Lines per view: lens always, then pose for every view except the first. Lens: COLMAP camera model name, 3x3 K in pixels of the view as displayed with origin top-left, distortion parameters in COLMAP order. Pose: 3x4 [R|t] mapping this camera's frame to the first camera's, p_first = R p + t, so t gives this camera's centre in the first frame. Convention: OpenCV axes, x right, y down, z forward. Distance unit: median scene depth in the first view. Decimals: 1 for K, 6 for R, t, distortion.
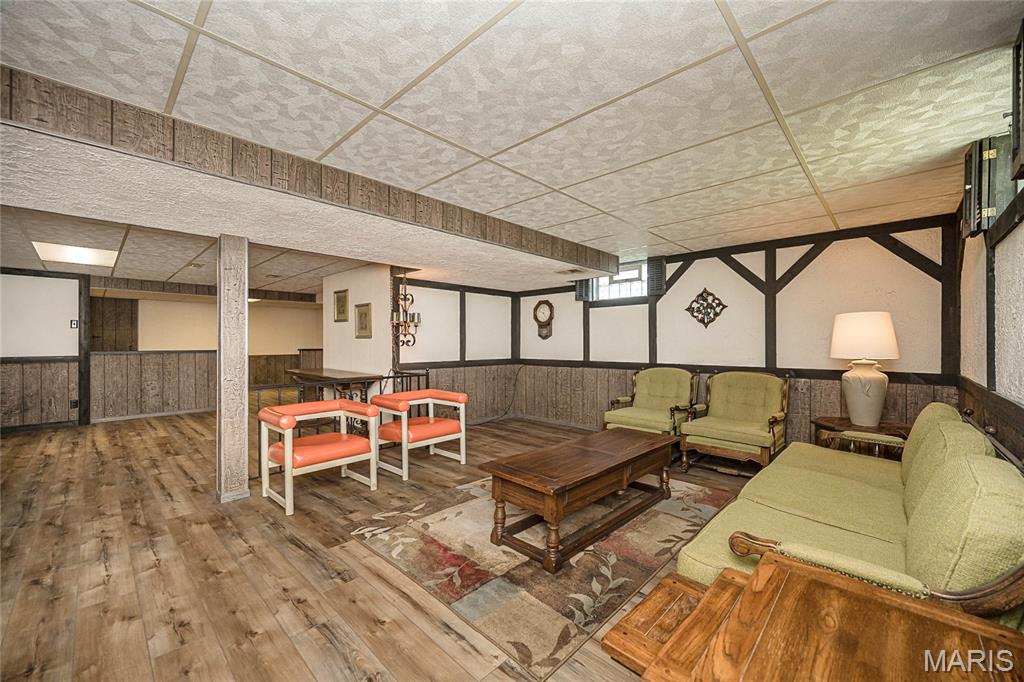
lens RADIAL K [[394.4, 0, 520.8], [0, 394.4, 338.8], [0, 0, 1]] dist [-0.002036, -0.000057]
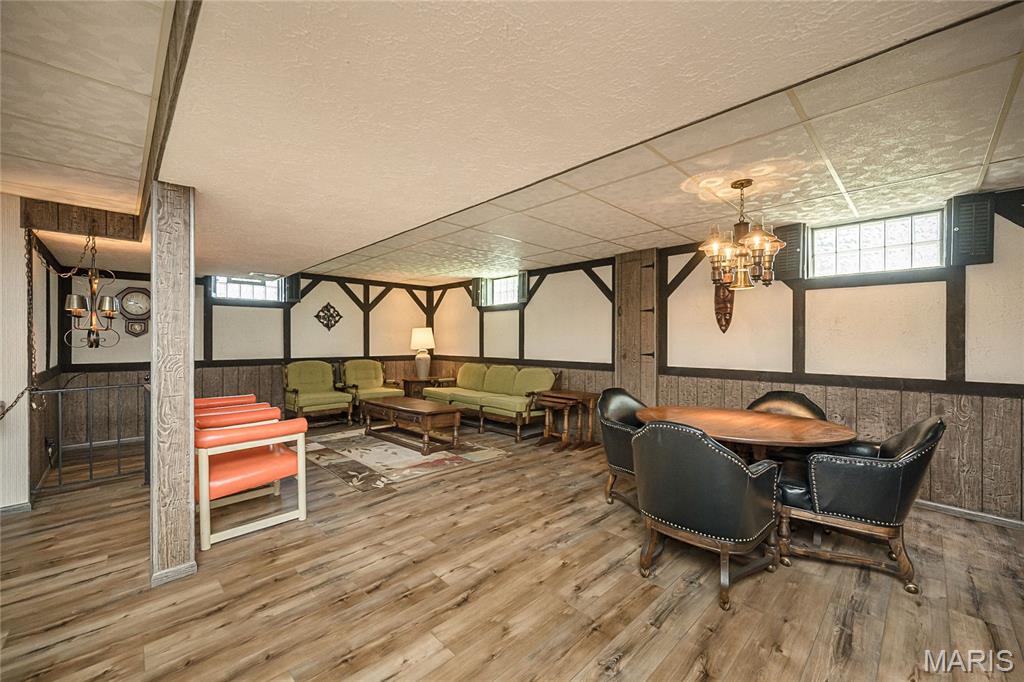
lens RADIAL K [[394.4, 0, 534.2], [0, 394.4, 342.7], [0, 0, 1]] dist [-0.002036, -0.000057]
pose [[0.015635, -0.005794, 0.999861, -1.601893], [-0.015065, 0.999868, 0.006030, -0.008201], [-0.999764, -0.015157, 0.015546, 0.428929]]
